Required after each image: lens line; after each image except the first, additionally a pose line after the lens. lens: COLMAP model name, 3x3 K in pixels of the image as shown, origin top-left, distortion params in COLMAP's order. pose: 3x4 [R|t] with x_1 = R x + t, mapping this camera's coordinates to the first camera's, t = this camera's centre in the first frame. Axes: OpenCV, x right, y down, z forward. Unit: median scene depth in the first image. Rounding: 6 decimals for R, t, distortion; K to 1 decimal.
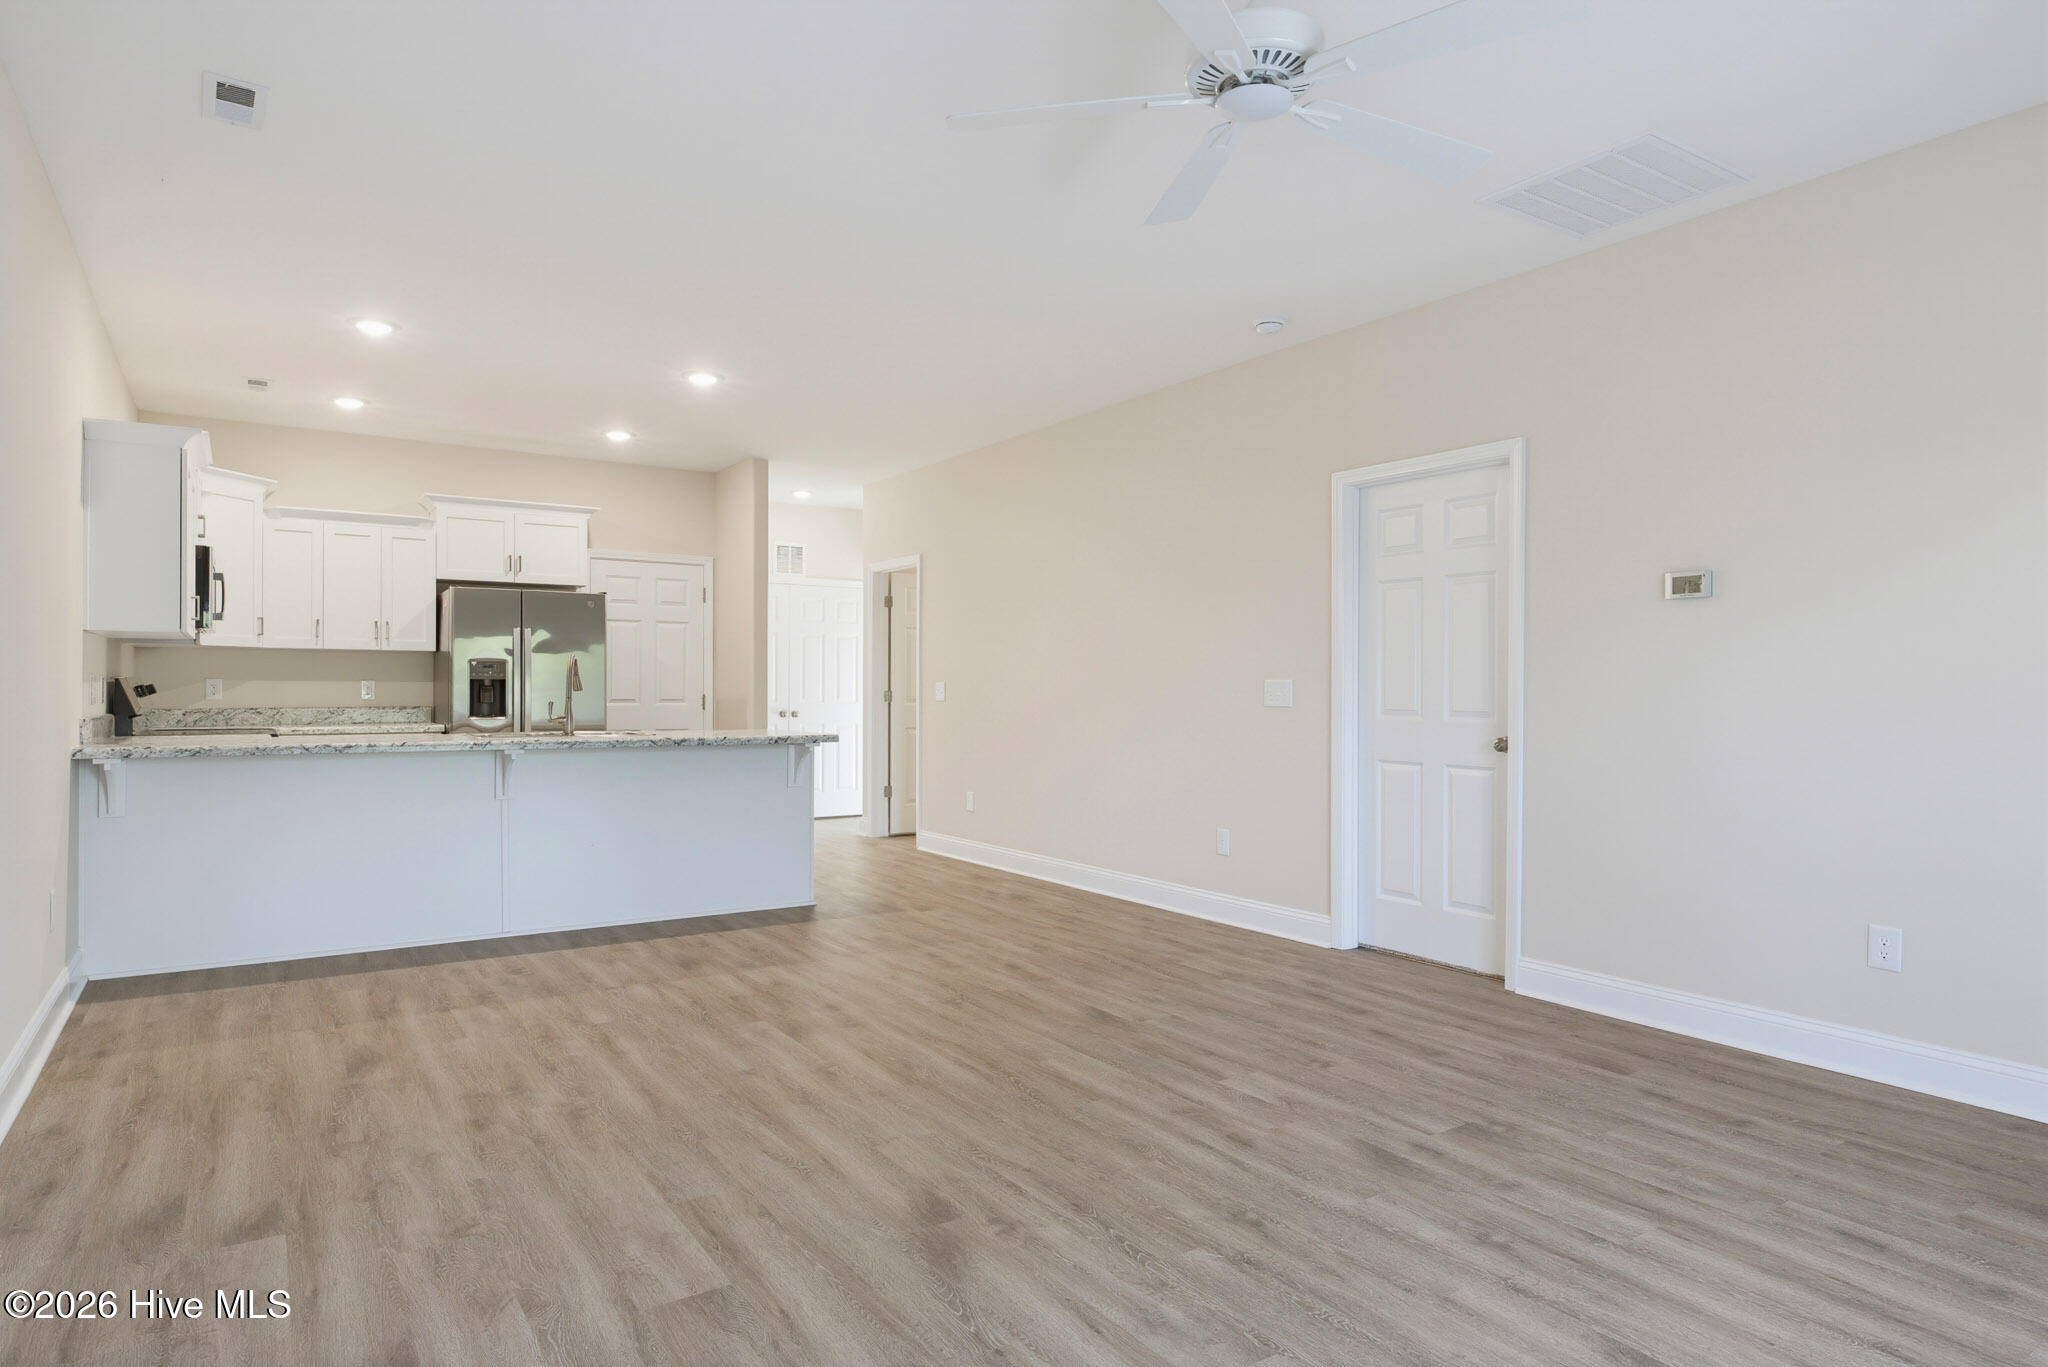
lens RADIAL K [[1158.7, 0, 1027.8], [0, 1158.7, 686.6], [0, 0, 1]] dist [-0.006974, 0.009057]
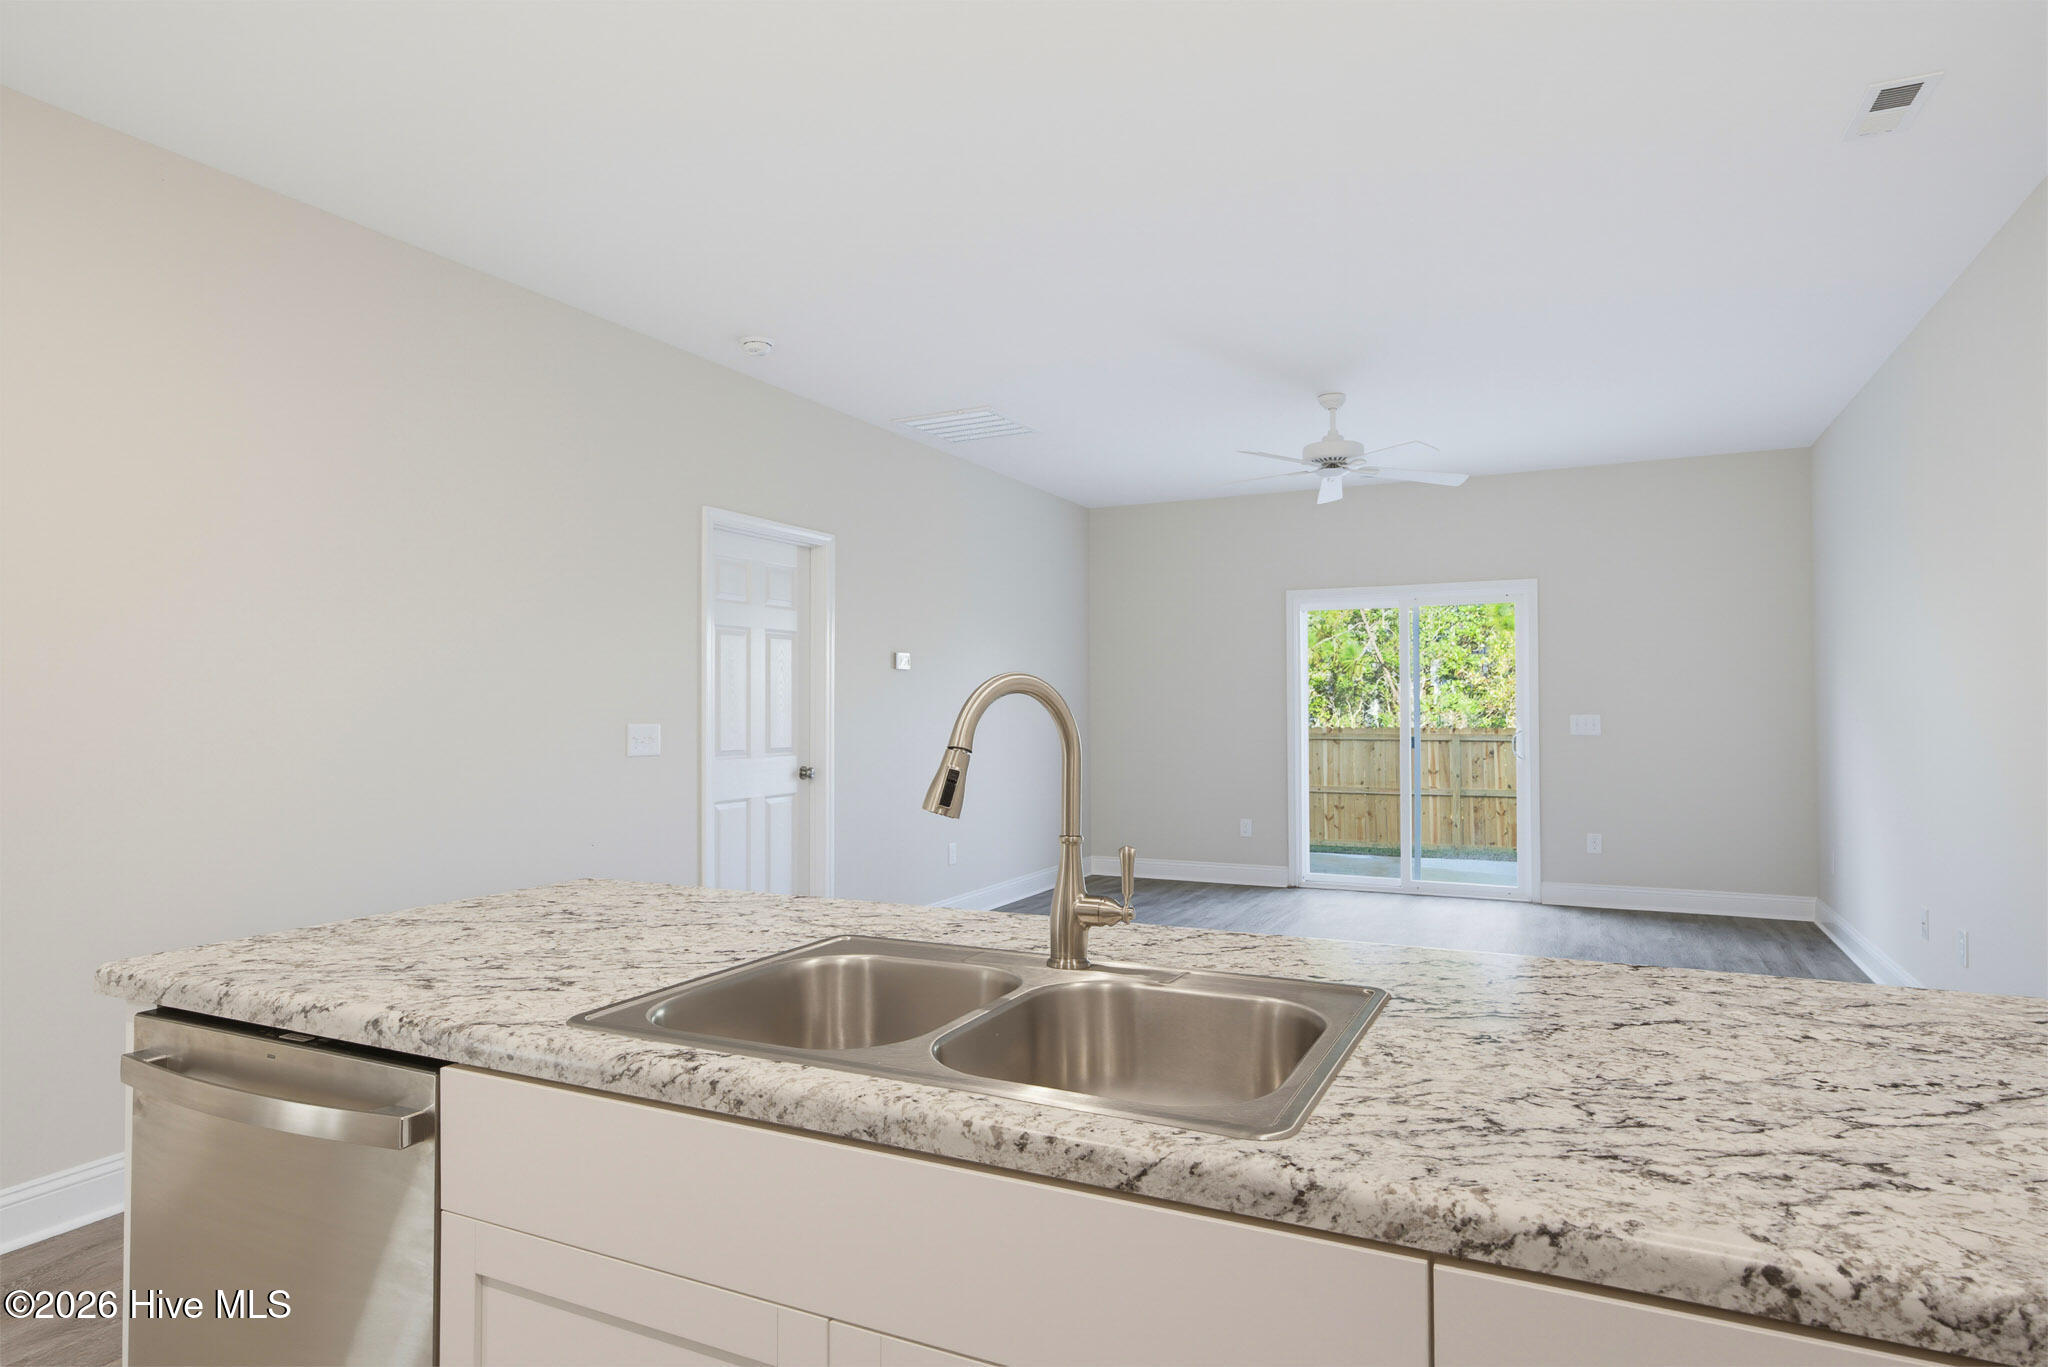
lens RADIAL K [[1158.7, 0, 1013.1], [0, 1158.7, 678.7], [0, 0, 1]] dist [-0.006974, 0.009057]
pose [[-0.496523, 0.016105, 0.867874, -0.771626], [-0.000908, 0.999818, -0.019073, -0.027283], [-0.868023, -0.010258, -0.496417, 1.404477]]
